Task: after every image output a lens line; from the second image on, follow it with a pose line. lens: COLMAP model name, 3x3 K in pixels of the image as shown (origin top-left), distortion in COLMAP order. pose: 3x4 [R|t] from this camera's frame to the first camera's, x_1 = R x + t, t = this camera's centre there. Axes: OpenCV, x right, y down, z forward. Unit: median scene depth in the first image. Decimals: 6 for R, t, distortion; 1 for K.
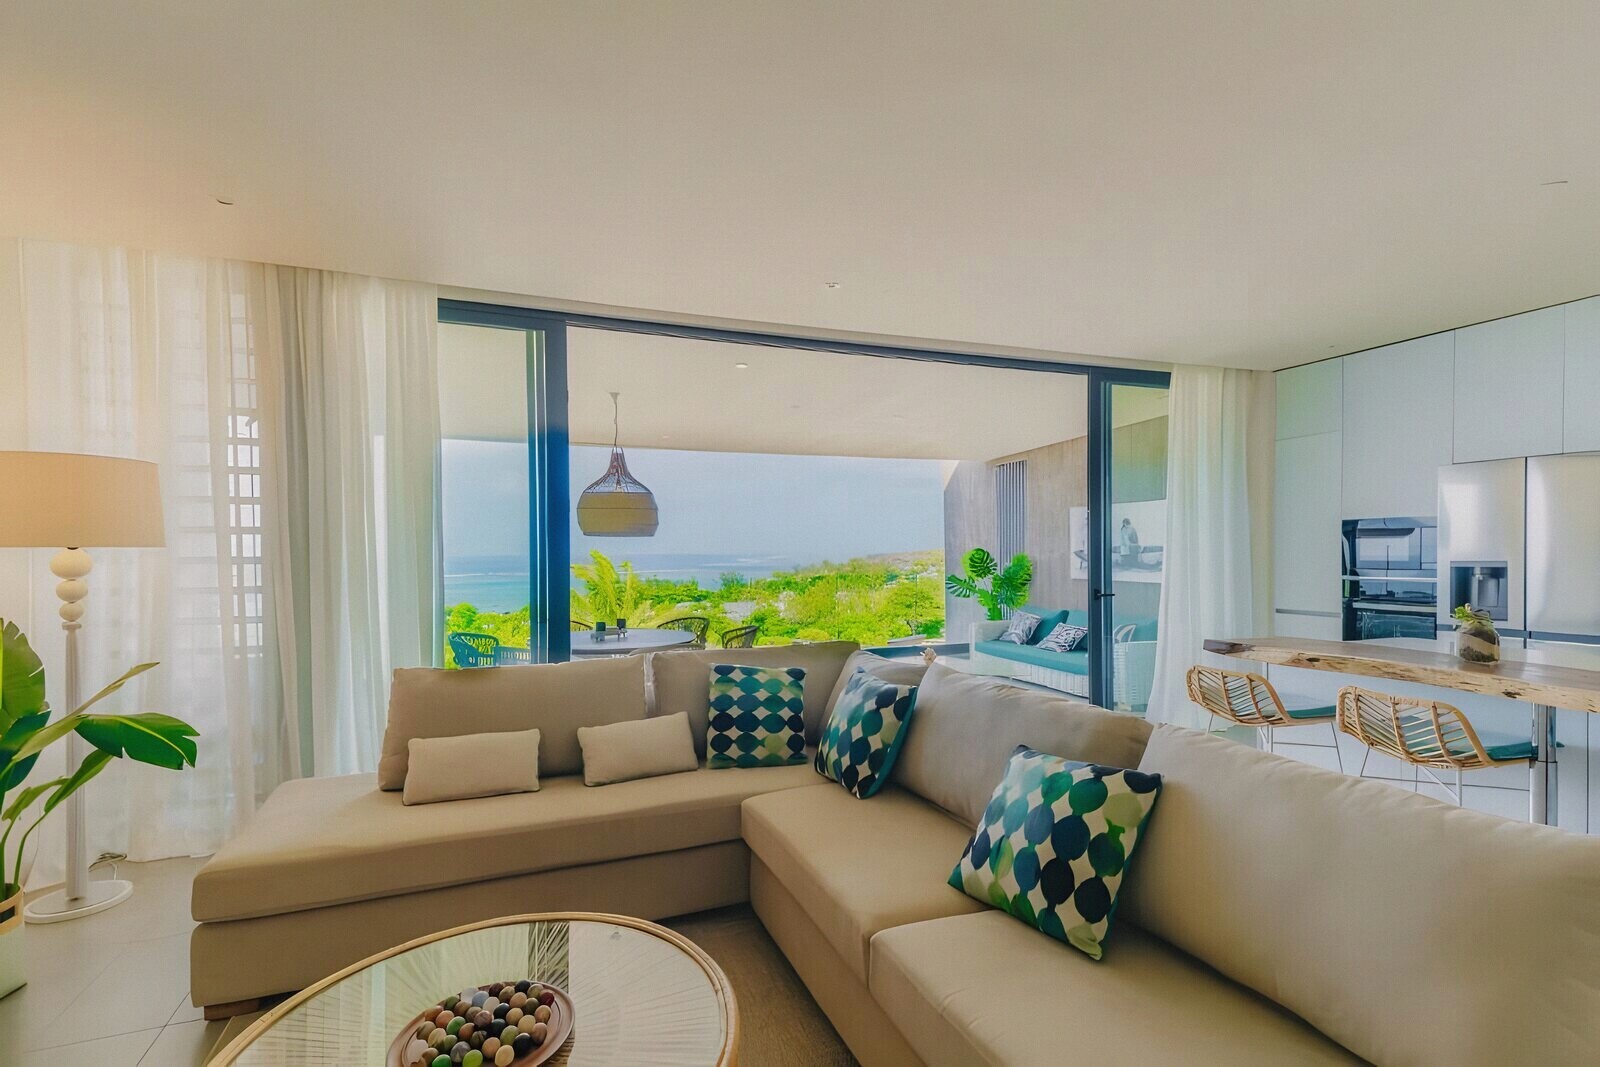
lens RADIAL K [[720.3, 0, 779.7], [0, 720.3, 562.0], [0, 0, 1]] dist [0.035128, -0.000183]
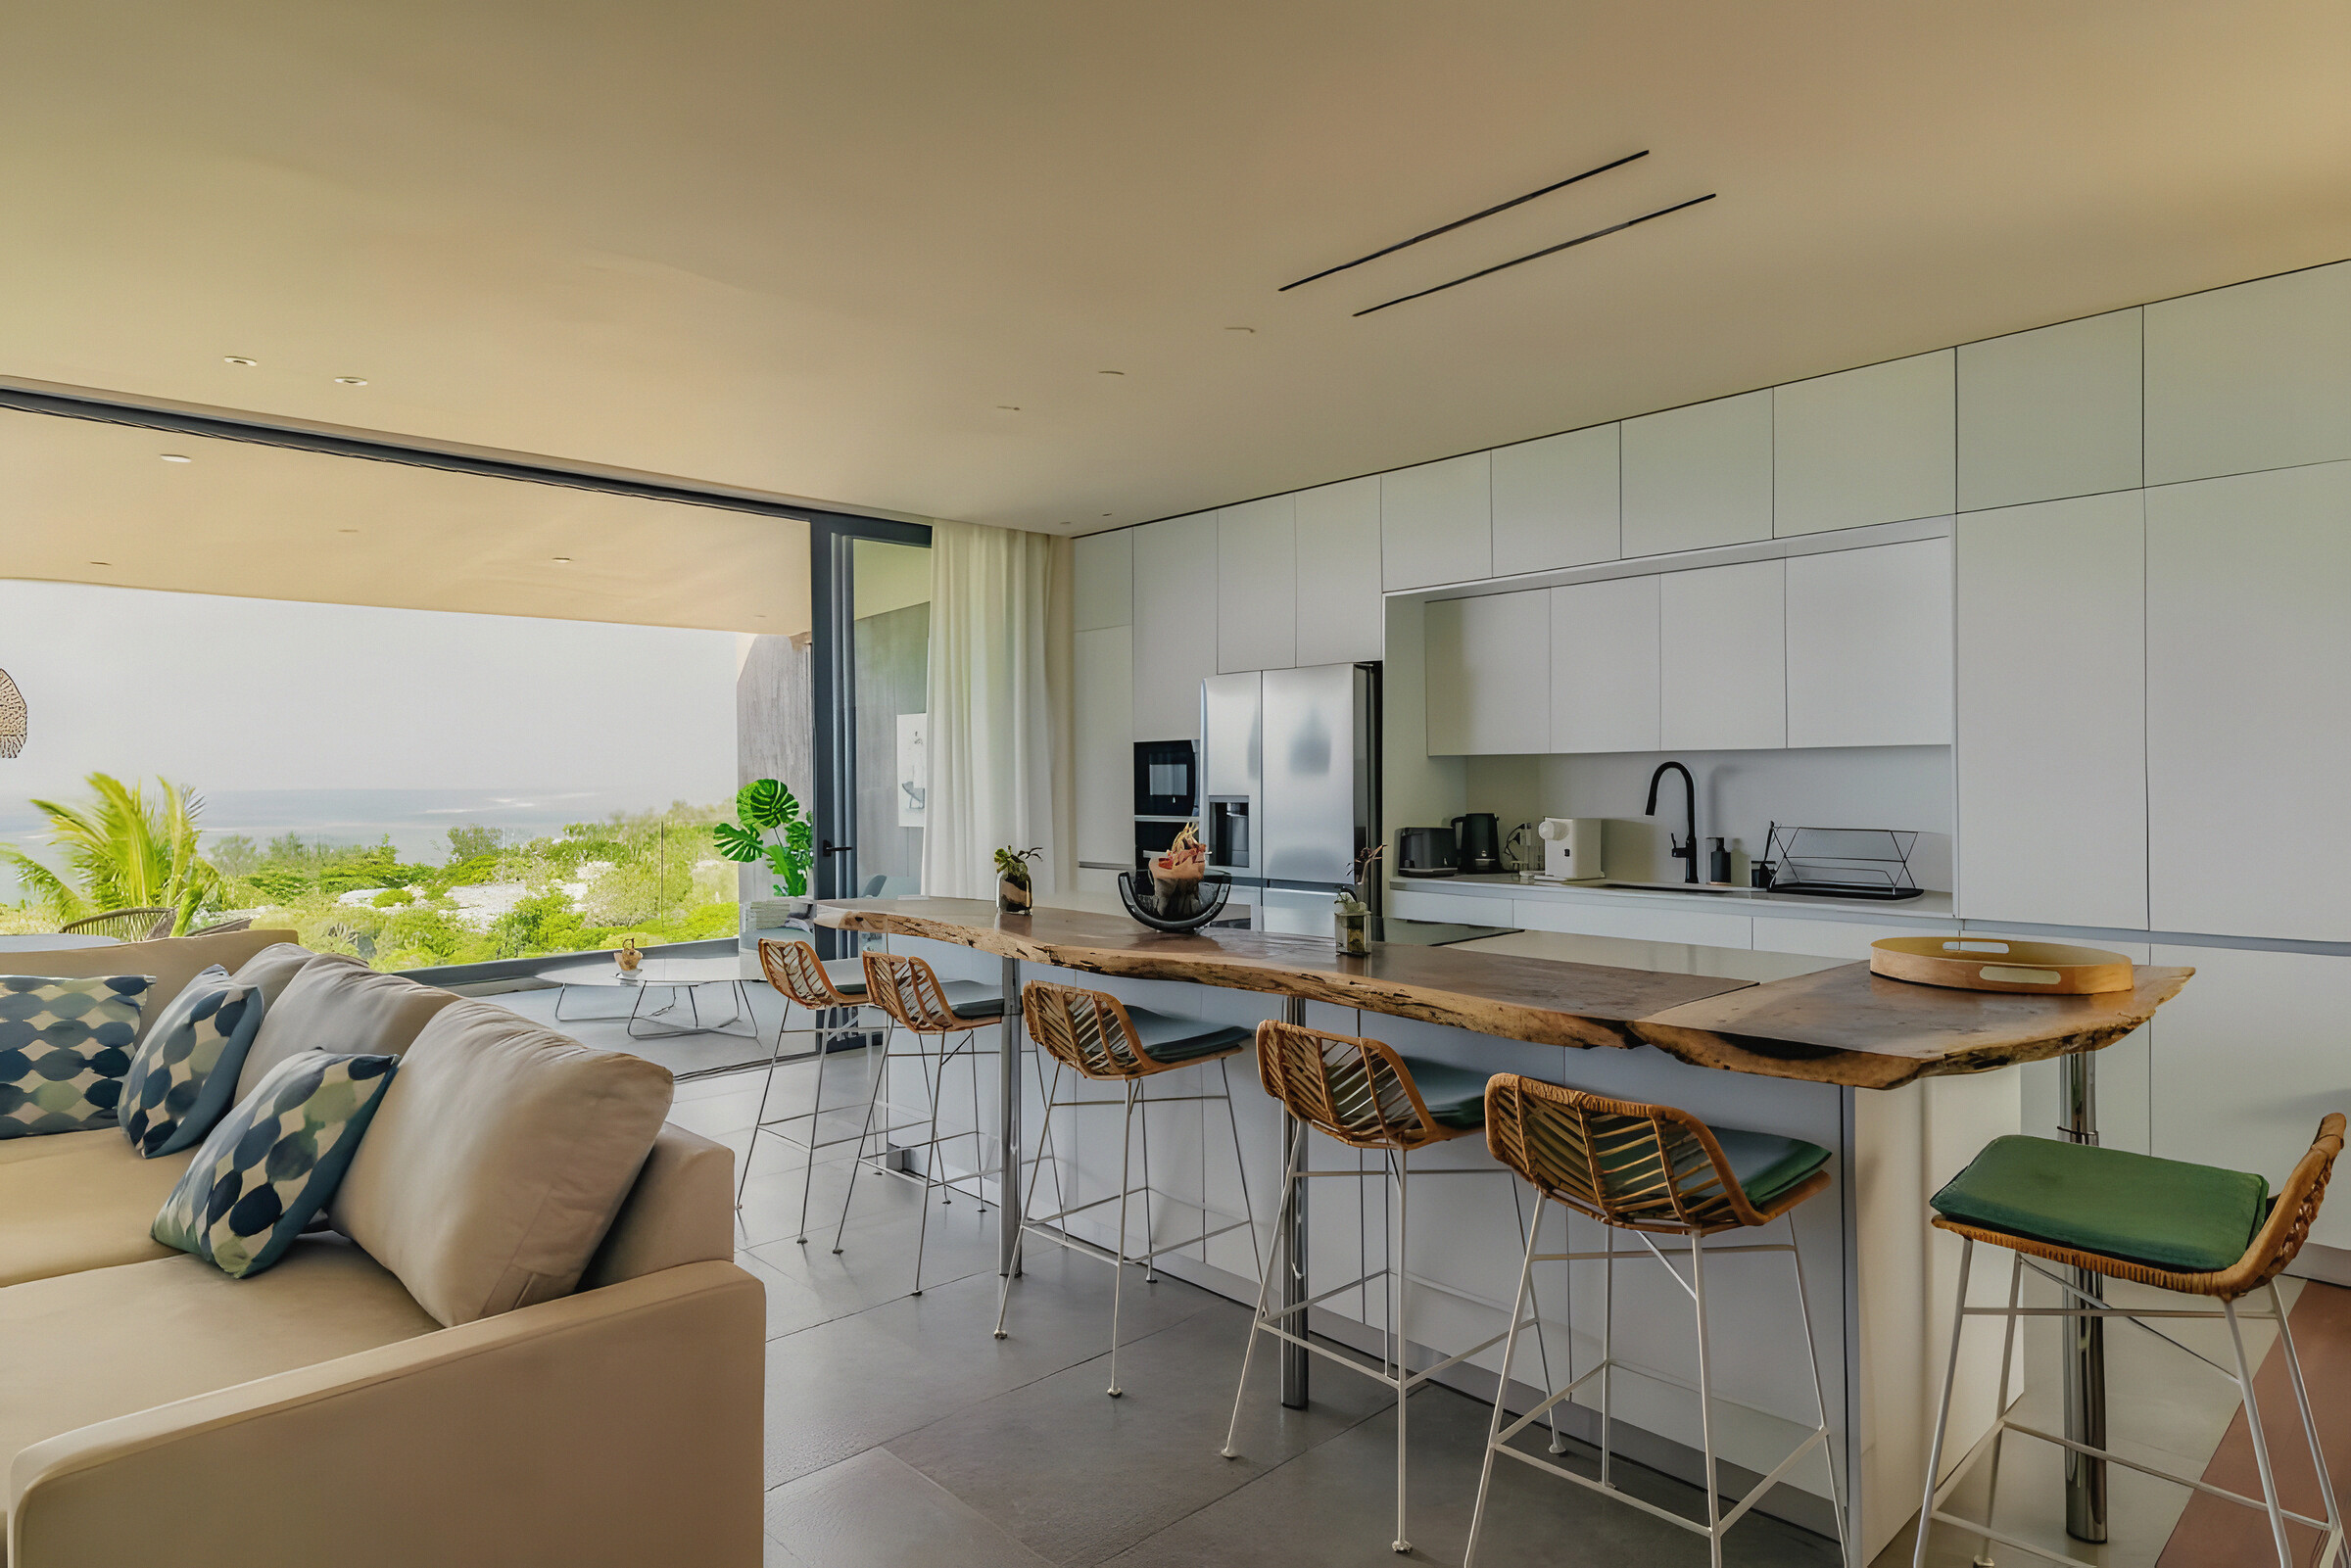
lens RADIAL K [[1310.7, 0, 1175.5], [0, 1310.7, 784.0], [0, 0, 1]] dist [-0.003125, -0.002671]
pose [[0.917277, -0.002484, 0.398242, 0.204854], [0.007906, 0.999897, -0.011973, 0.001776], [-0.398171, 0.014131, 0.917202, -0.198835]]
